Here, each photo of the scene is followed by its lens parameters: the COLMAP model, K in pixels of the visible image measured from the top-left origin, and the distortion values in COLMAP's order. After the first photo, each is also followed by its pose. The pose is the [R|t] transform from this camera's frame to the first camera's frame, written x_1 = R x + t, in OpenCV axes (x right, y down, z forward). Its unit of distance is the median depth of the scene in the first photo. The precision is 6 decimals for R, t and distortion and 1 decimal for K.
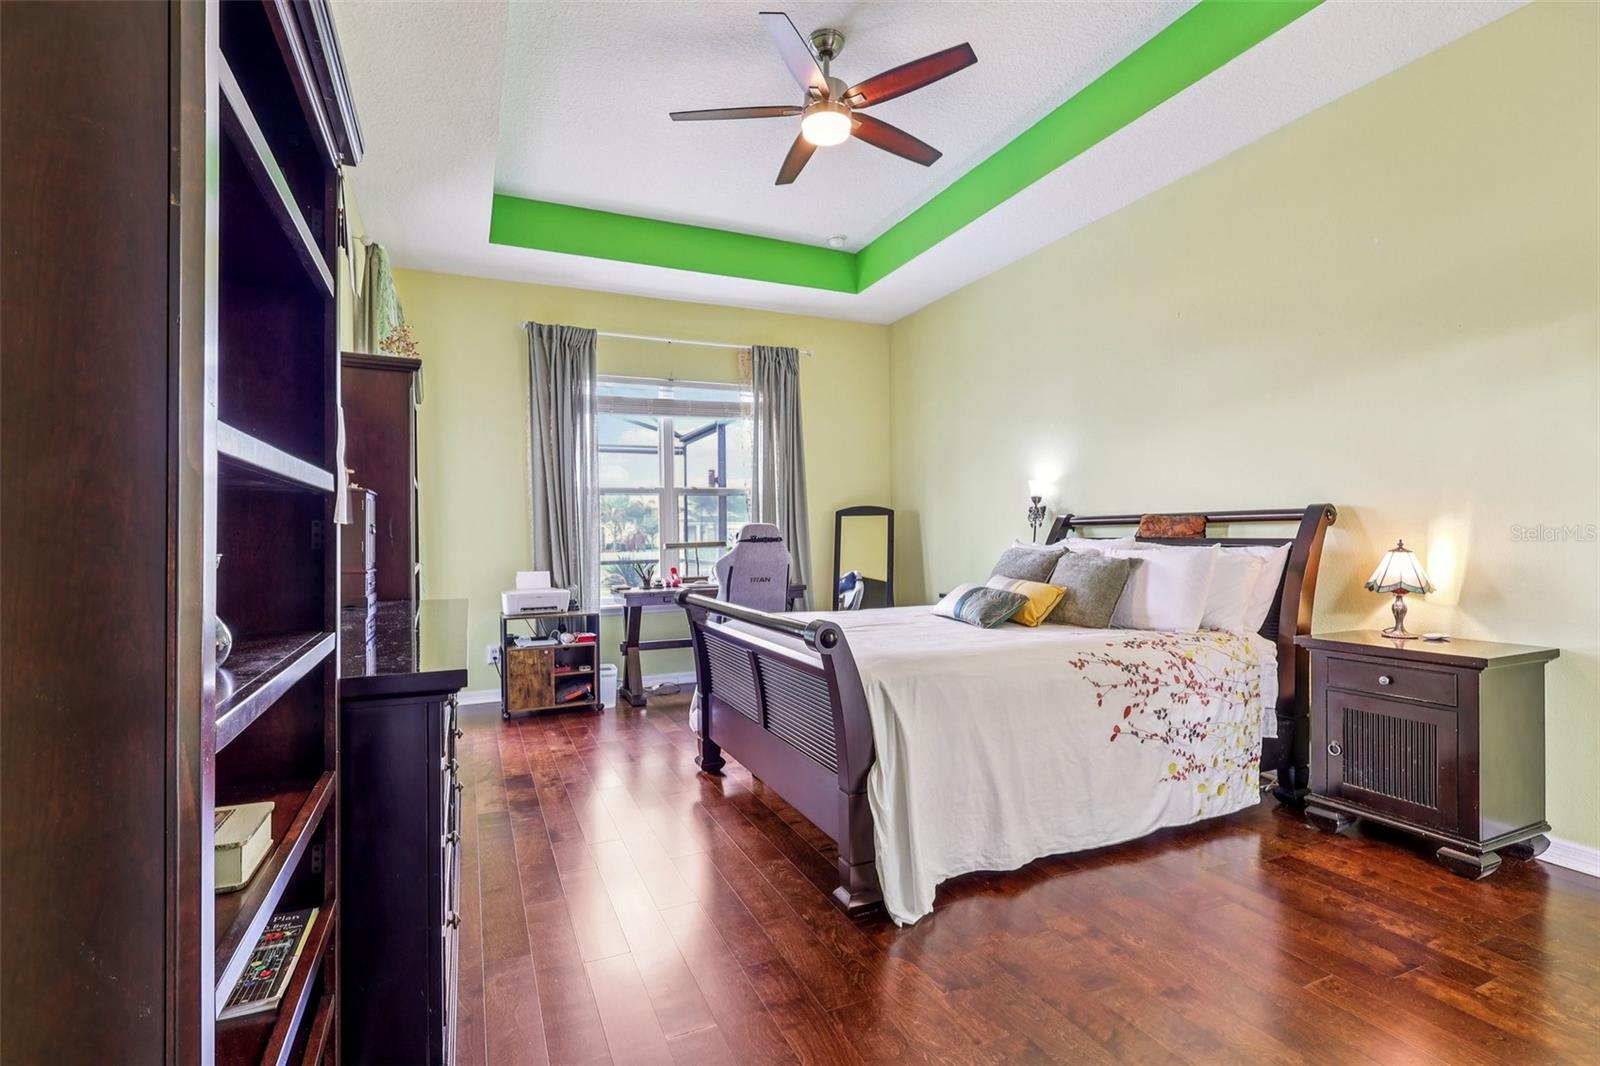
lens RADIAL K [[742.7, 0, 800.1], [0, 742.7, 534.7], [0, 0, 1]] dist [-0.004277, 0.001295]
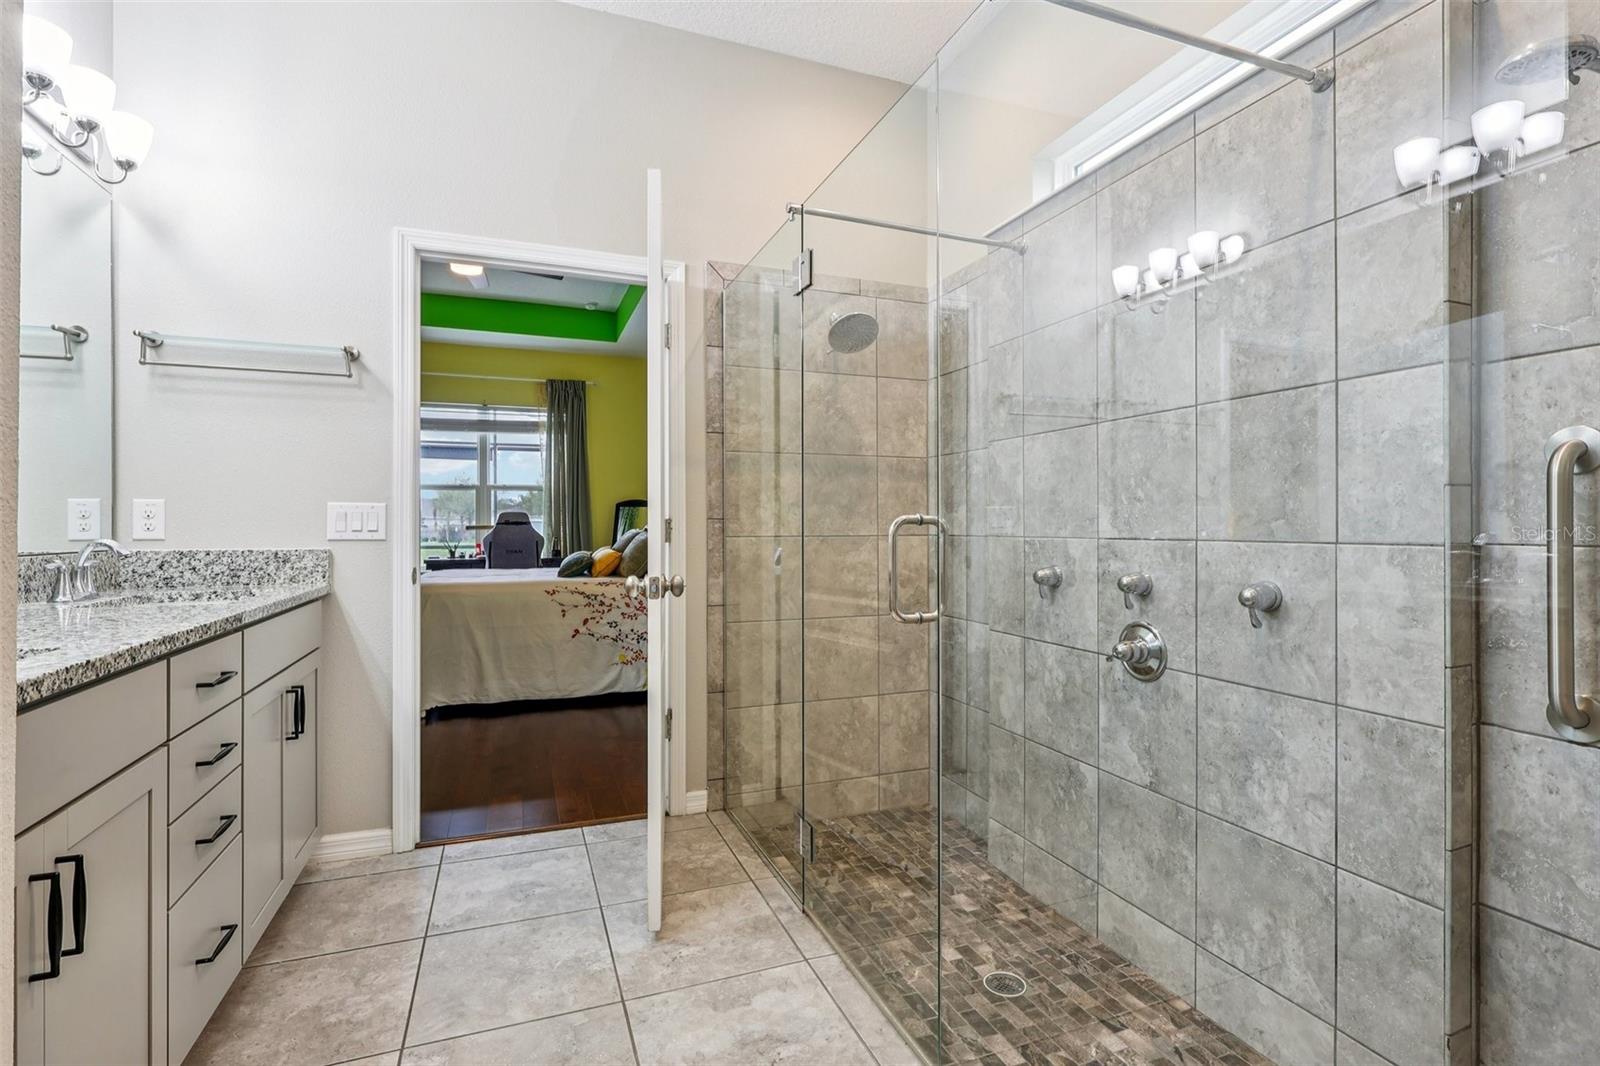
lens RADIAL K [[742.7, 0, 799.2], [0, 742.7, 528.3], [0, 0, 1]] dist [-0.004277, 0.001295]
pose [[0.998507, 0.012339, -0.053217, 0.998237], [-0.012248, 0.999923, 0.002042, 0.012948], [0.053238, -0.001387, 0.998581, -0.671567]]
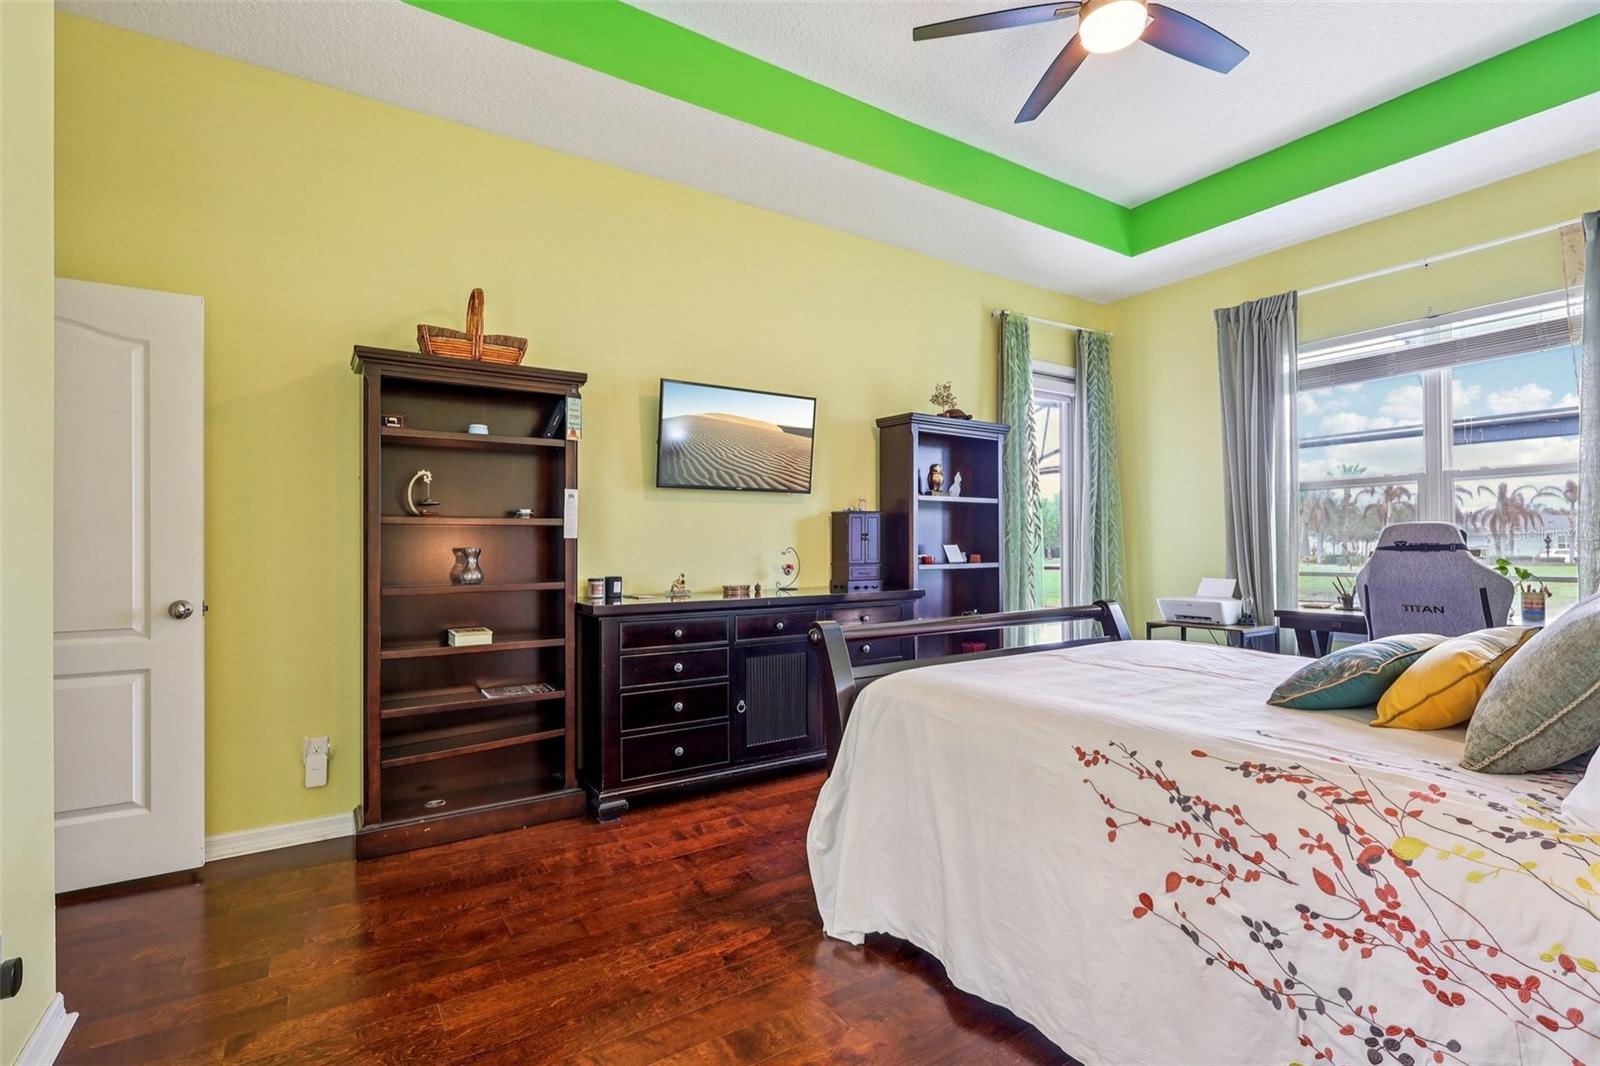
lens RADIAL K [[742.7, 0, 799.3], [0, 742.7, 539.9], [0, 0, 1]] dist [-0.004277, 0.001295]
pose [[0.154336, 0.000903, -0.988018, 0.894110], [0.002932, 0.999995, 0.001372, -0.003687], [0.988014, -0.003109, 0.154332, 0.644348]]
